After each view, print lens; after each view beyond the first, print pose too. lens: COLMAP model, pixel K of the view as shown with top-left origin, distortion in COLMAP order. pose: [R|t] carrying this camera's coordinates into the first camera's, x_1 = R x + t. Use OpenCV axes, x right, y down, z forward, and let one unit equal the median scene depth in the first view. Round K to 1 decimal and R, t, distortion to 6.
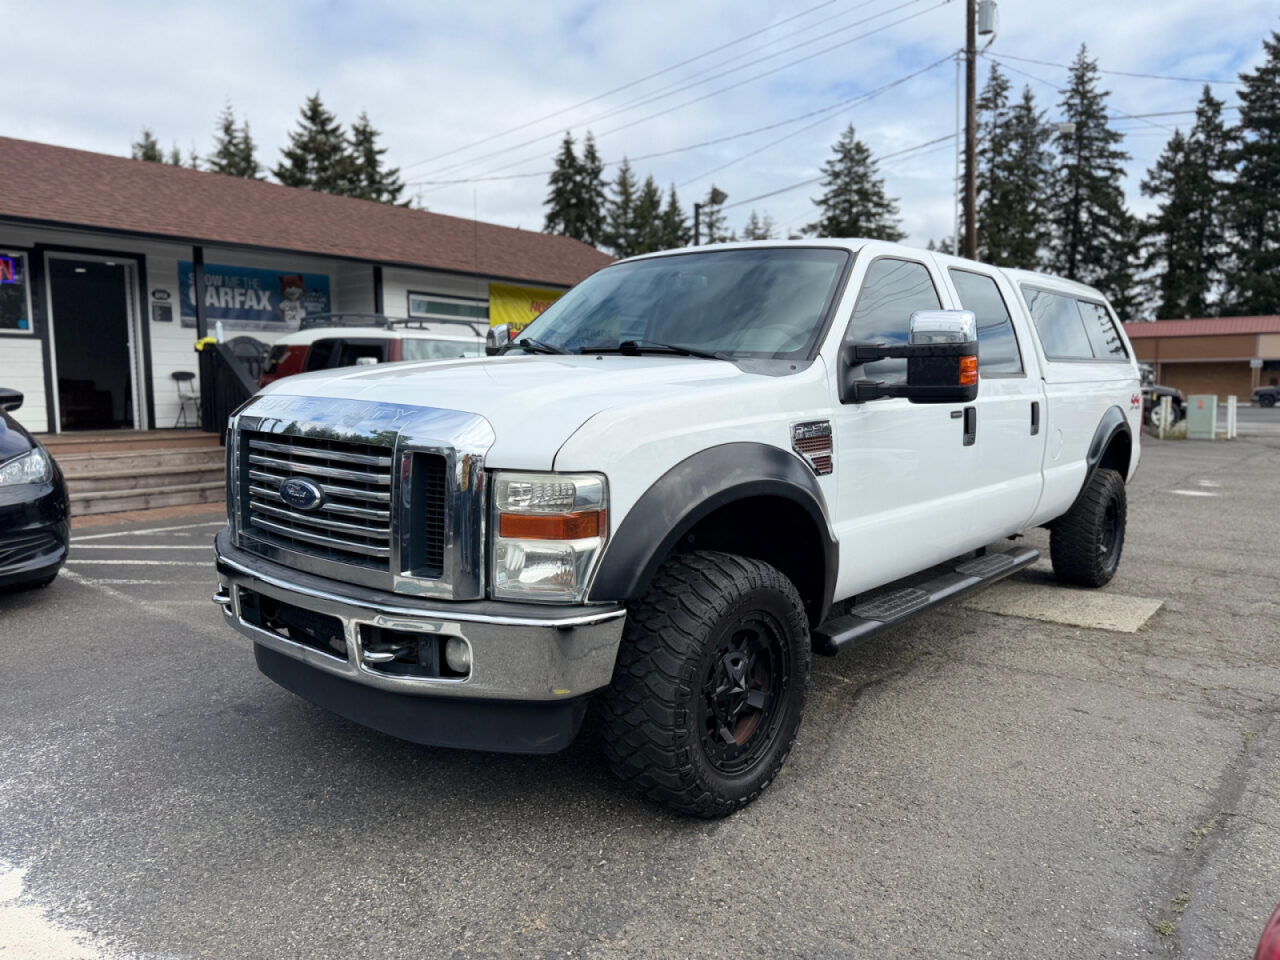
lens RADIAL K [[902.4, 0, 641.3], [0, 902.4, 483.9], [0, 0, 1]] dist [0.031296, -0.036636]
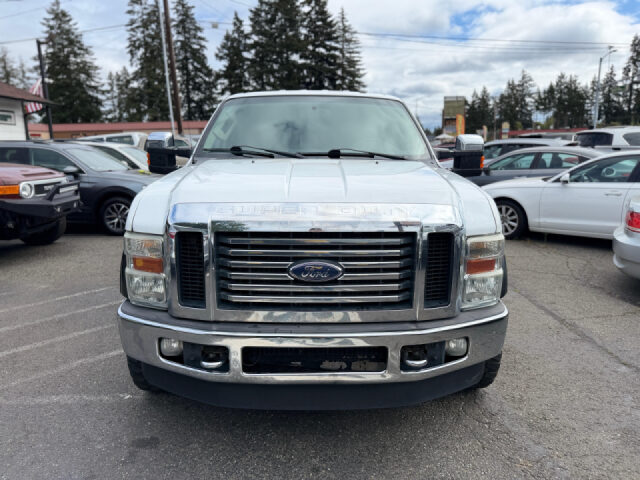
lens RADIAL K [[455.7, 0, 320.0], [0, 455.7, 240.0], [0, 0, 1]] dist [-0.001723, -0.009109]
pose [[0.745967, -0.147198, 0.649512, -0.199856], [0.089965, 0.988602, 0.120720, -0.029825], [-0.659878, -0.031619, 0.750707, 0.113083]]
